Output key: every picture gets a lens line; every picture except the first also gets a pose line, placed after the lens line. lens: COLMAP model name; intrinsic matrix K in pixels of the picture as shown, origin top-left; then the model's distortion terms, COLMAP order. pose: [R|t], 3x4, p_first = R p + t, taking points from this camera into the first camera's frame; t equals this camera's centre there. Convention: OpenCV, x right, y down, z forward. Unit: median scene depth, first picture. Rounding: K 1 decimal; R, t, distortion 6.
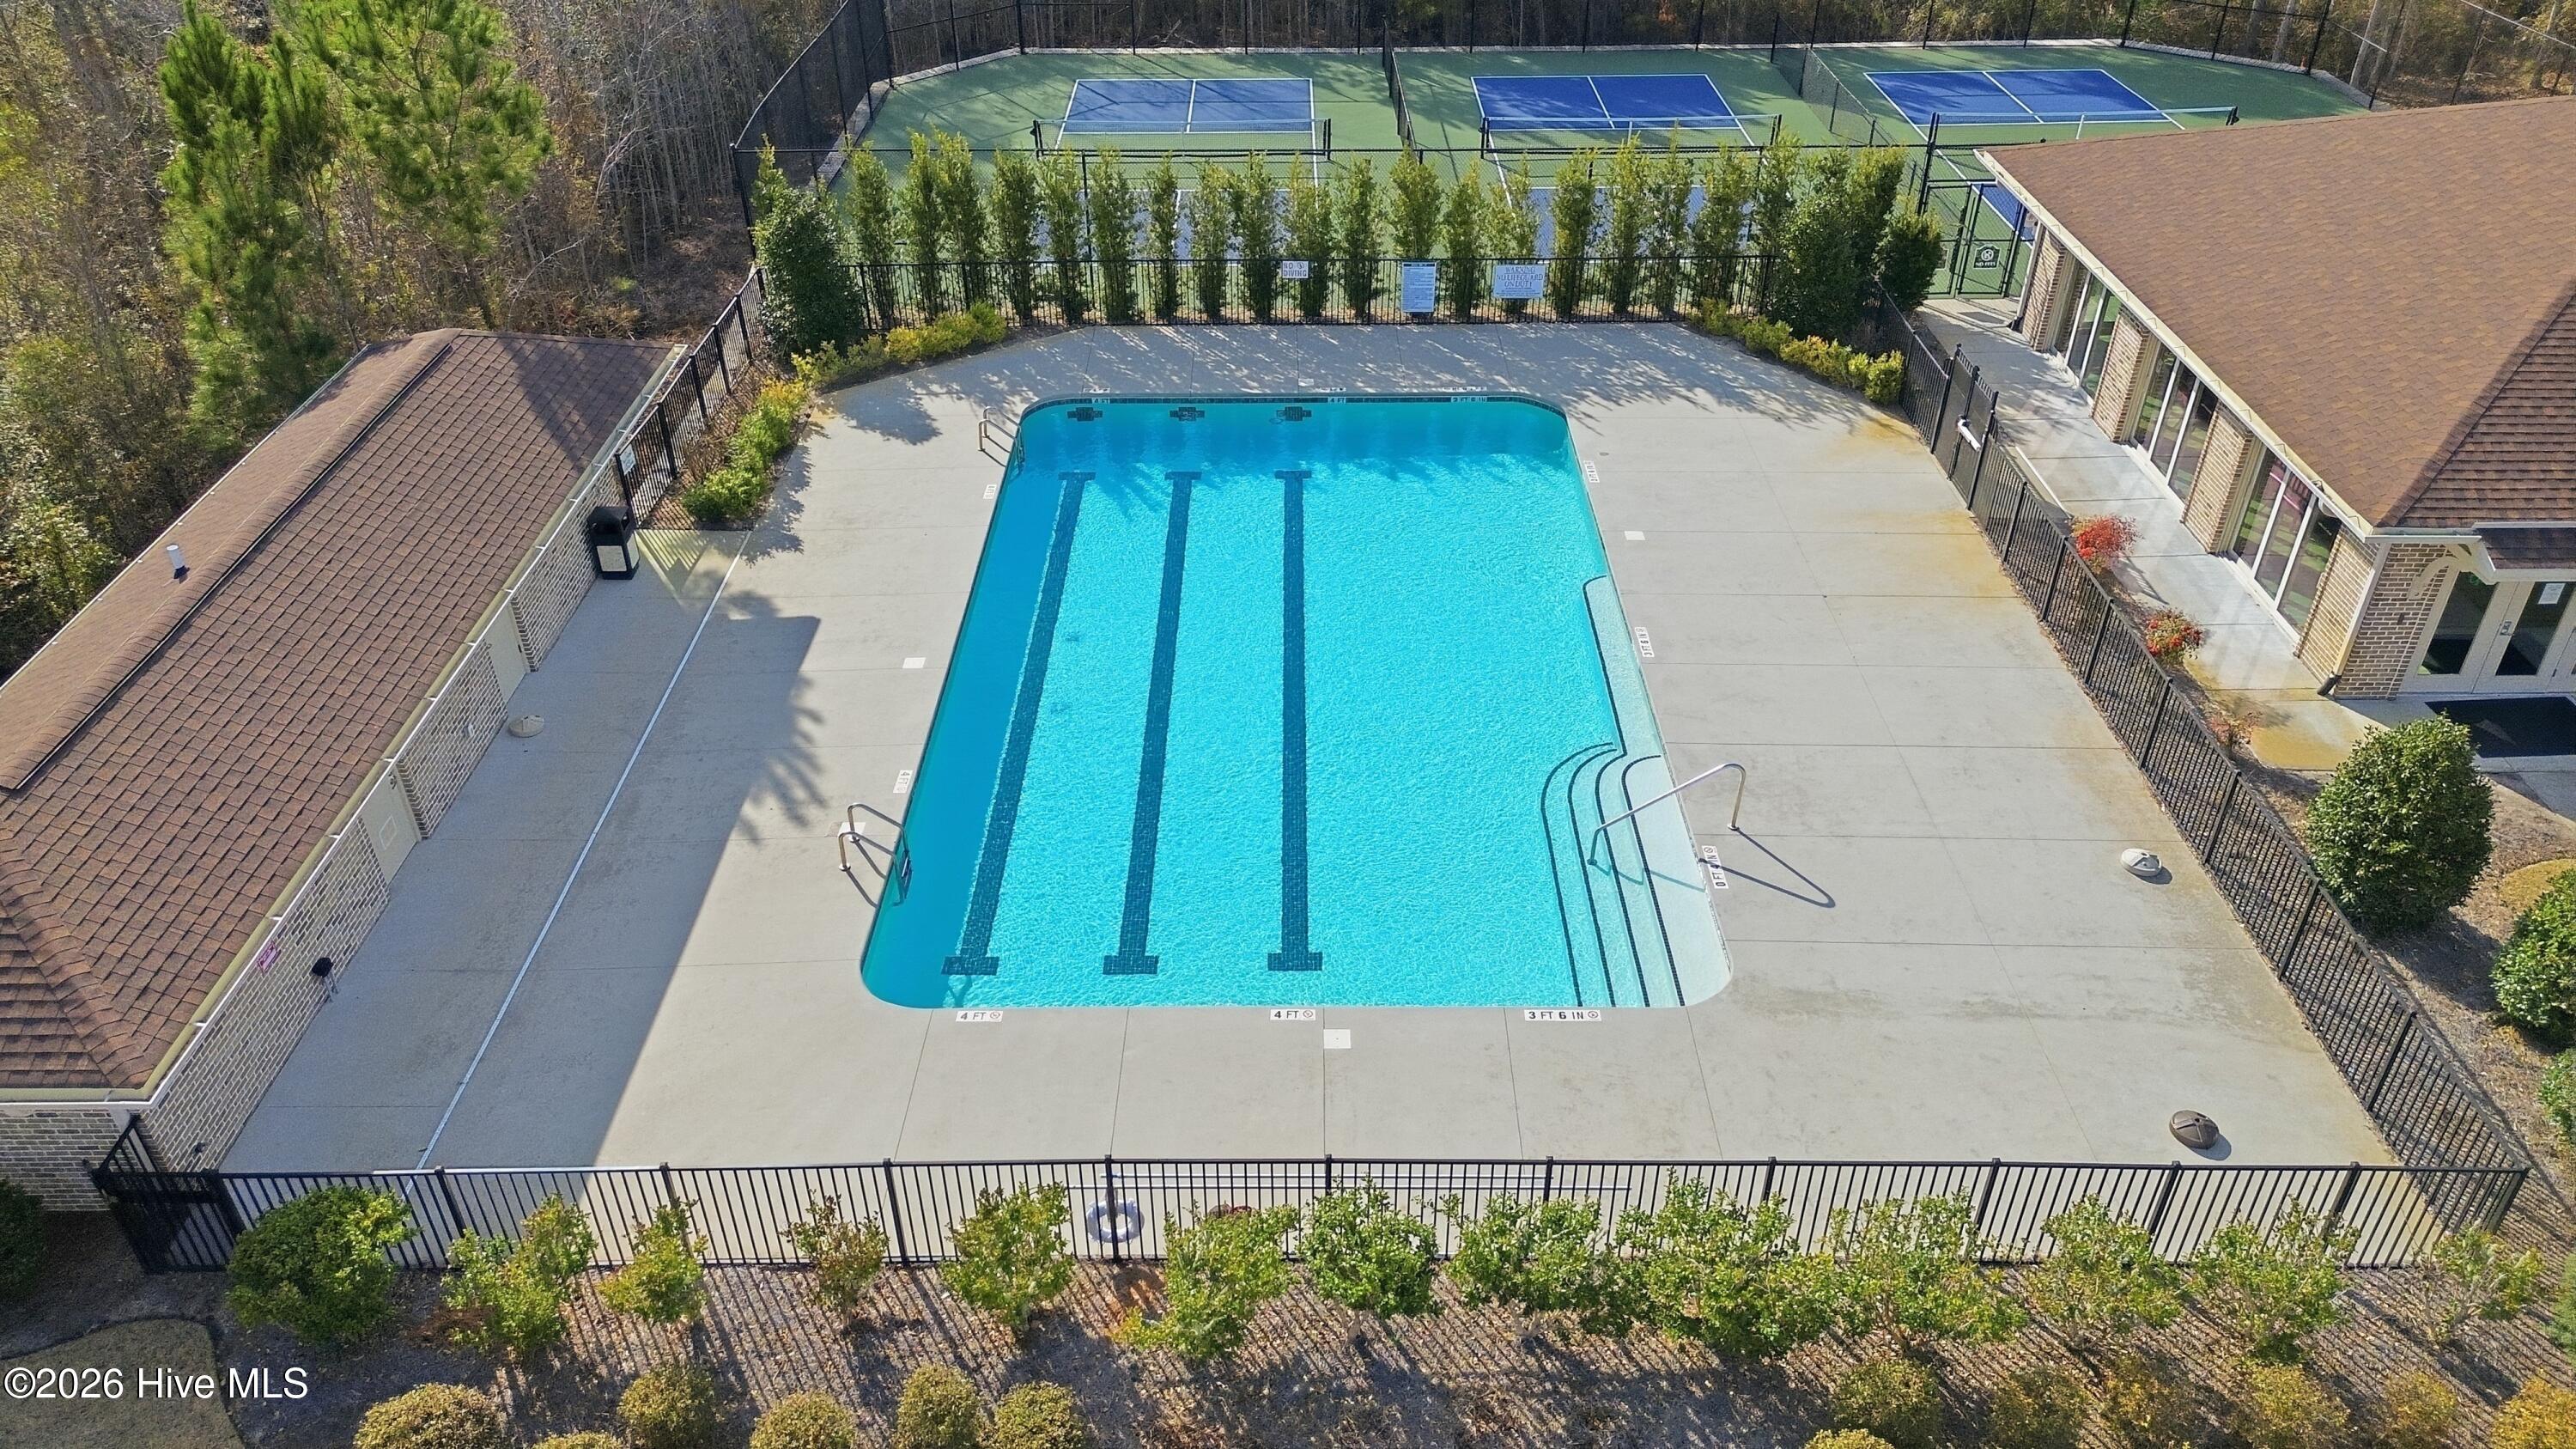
lens RADIAL K [[1842.5, 0, 1286.4], [0, 1842.5, 773.8], [0, 0, 1]] dist [0.036194, -0.002018]
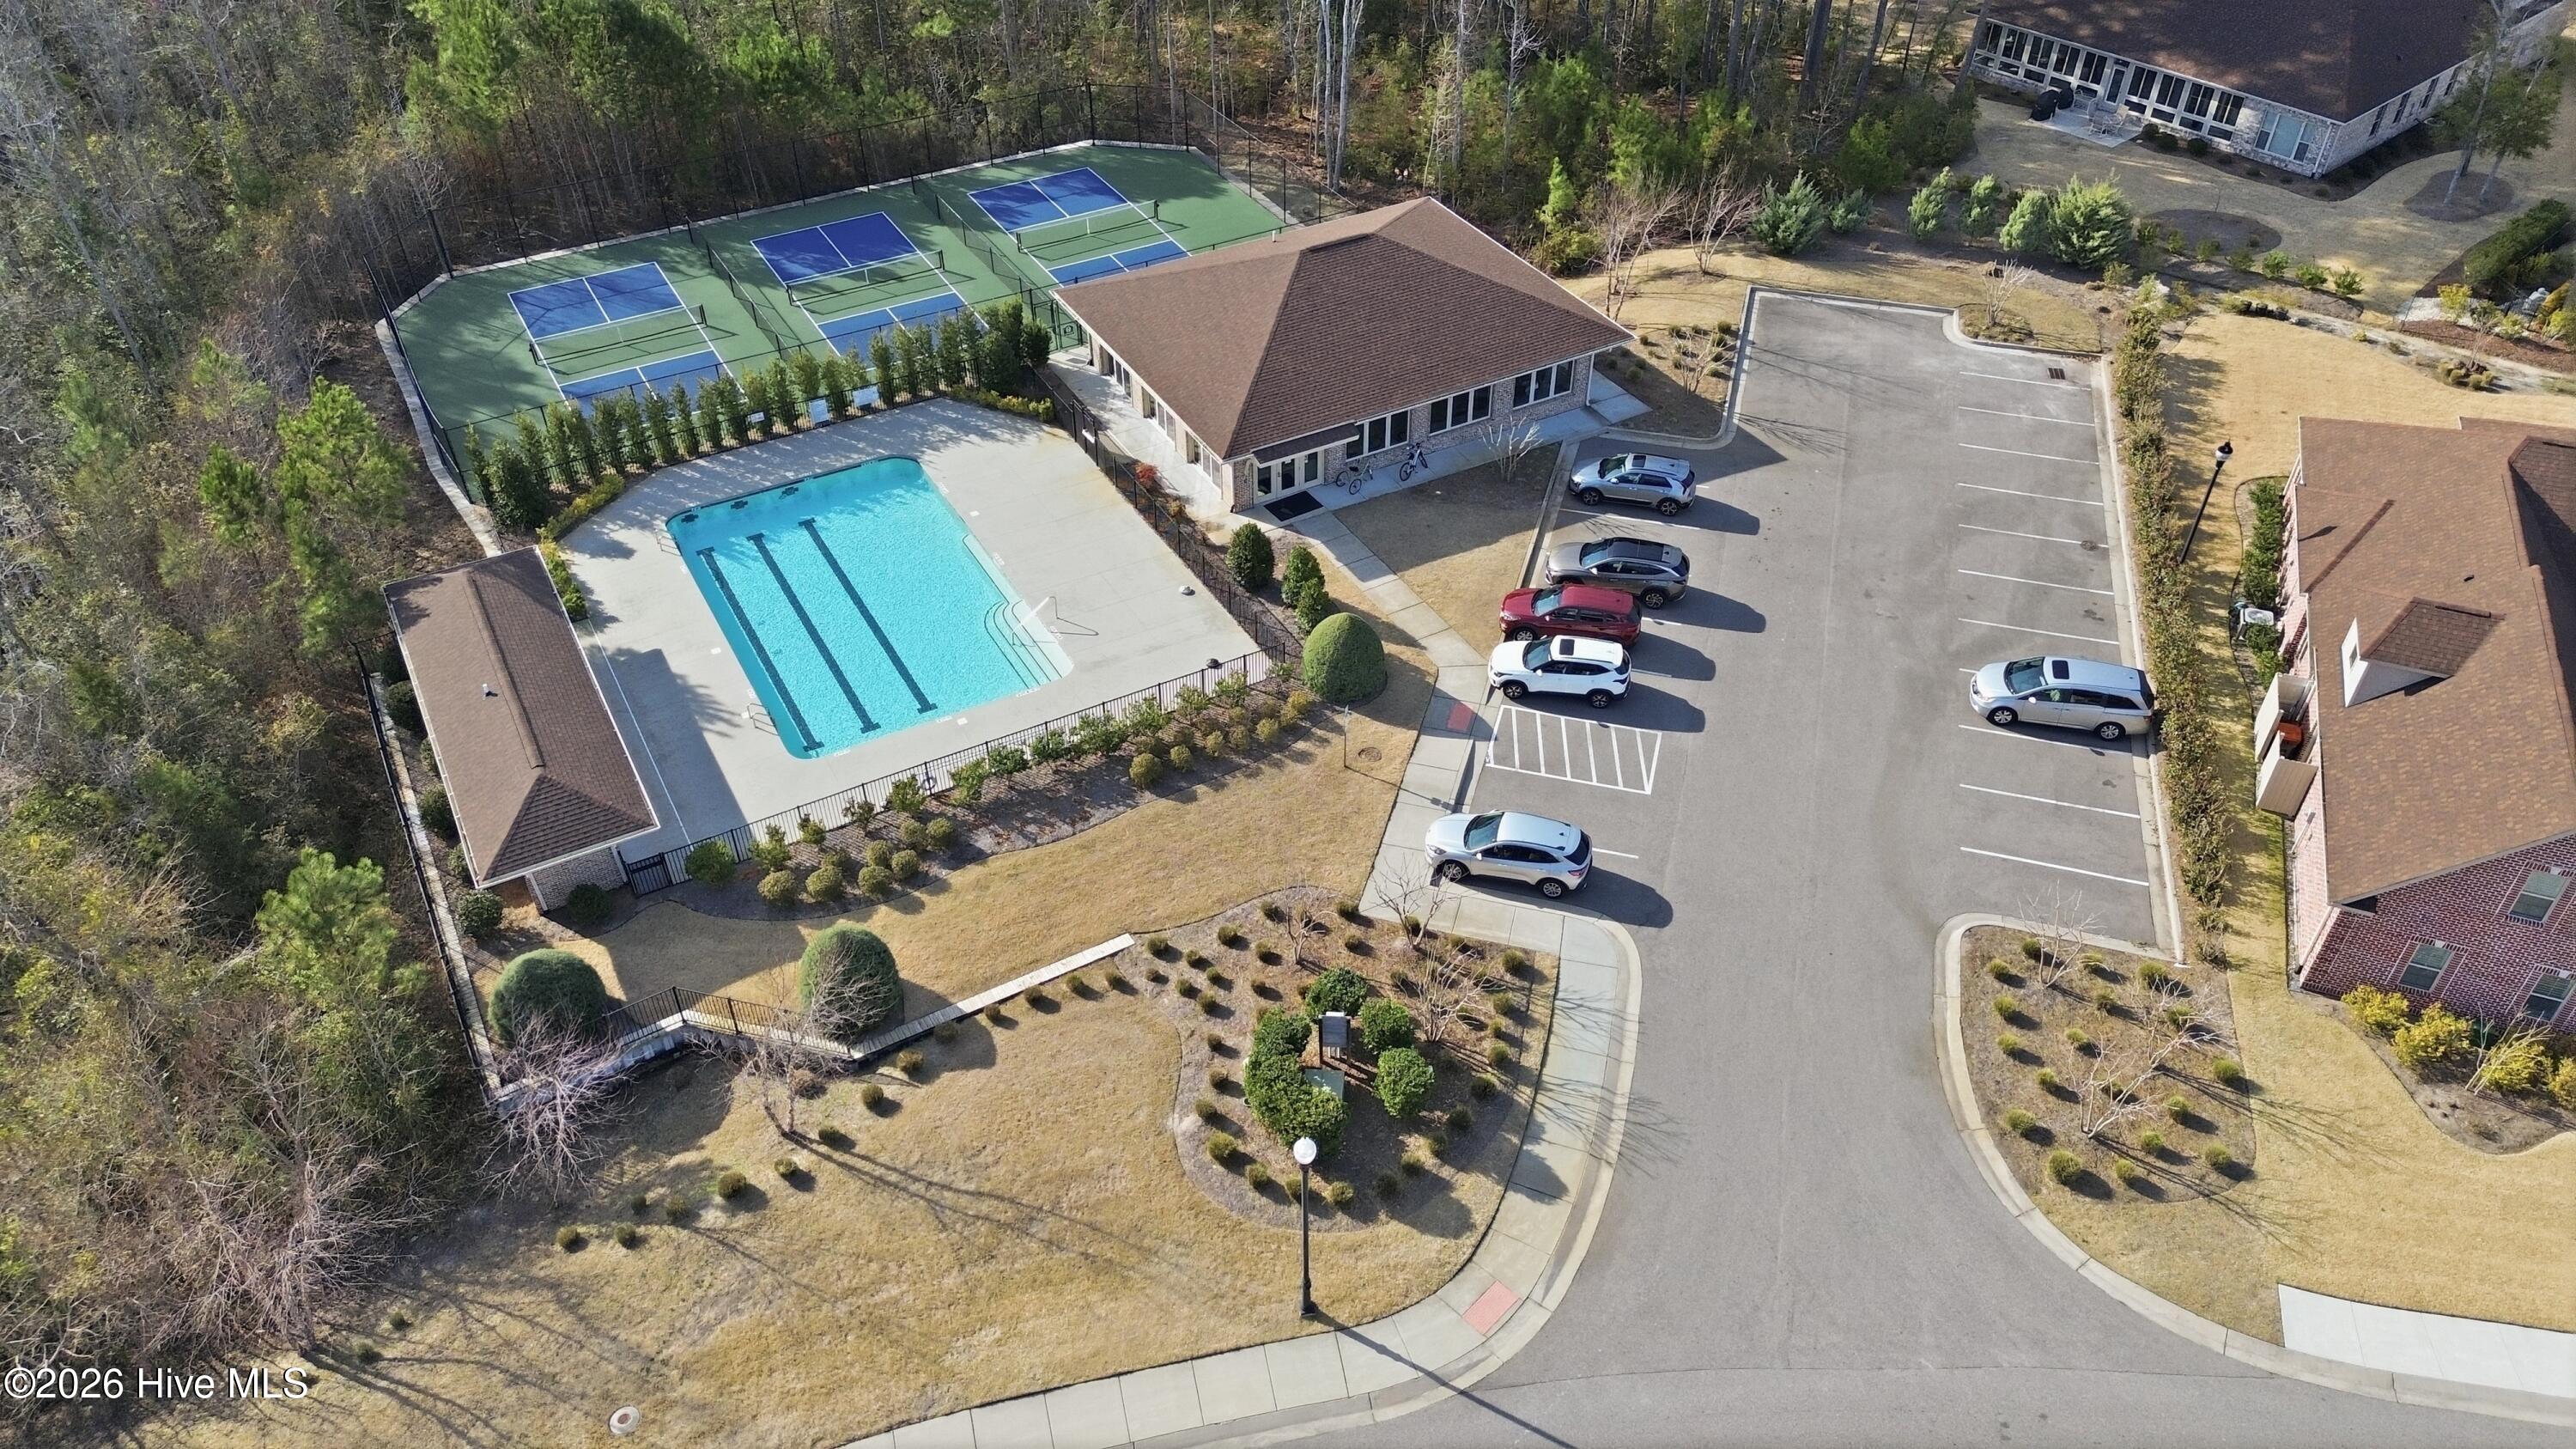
lens RADIAL K [[1844.2, 0, 1288.0], [0, 1844.2, 724.5], [0, 0, 1]] dist [0.044218, -0.003594]
pose [[0.874933, -0.312389, 0.370007, -0.371847], [0.285390, 0.949937, 0.127166, -0.050463], [-0.391208, -0.005666, 0.920285, -1.189338]]
